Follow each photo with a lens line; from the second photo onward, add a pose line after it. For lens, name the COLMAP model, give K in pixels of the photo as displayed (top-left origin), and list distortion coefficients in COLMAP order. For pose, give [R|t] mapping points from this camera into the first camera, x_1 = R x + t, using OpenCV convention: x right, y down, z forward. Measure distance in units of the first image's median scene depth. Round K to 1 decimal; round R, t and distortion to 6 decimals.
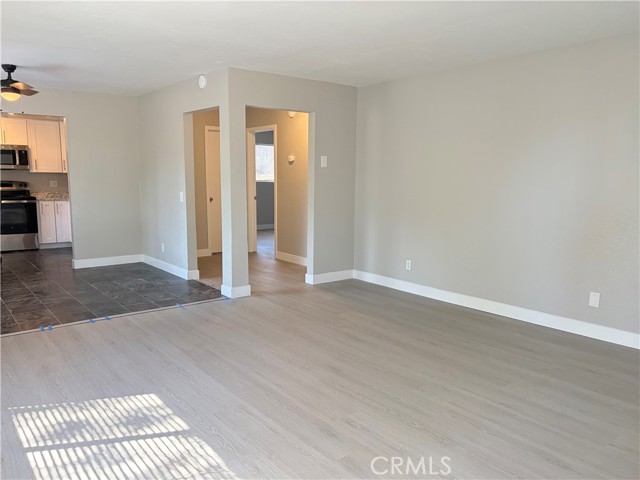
lens RADIAL K [[481.0, 0, 321.0], [0, 481.0, 240.7], [0, 0, 1]] dist [0.042782, -0.032654]
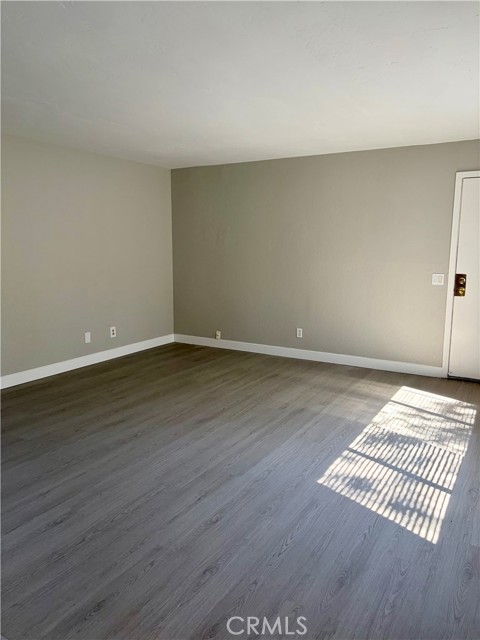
lens RADIAL K [[481.0, 0, 244.6], [0, 481.0, 320.8], [0, 0, 1]] dist [0.042782, -0.032654]
pose [[-0.341021, -0.152541, 0.927597, -0.998947], [0.129757, 0.969663, 0.207162, -0.175810], [-0.931057, 0.191009, -0.310882, 1.205288]]
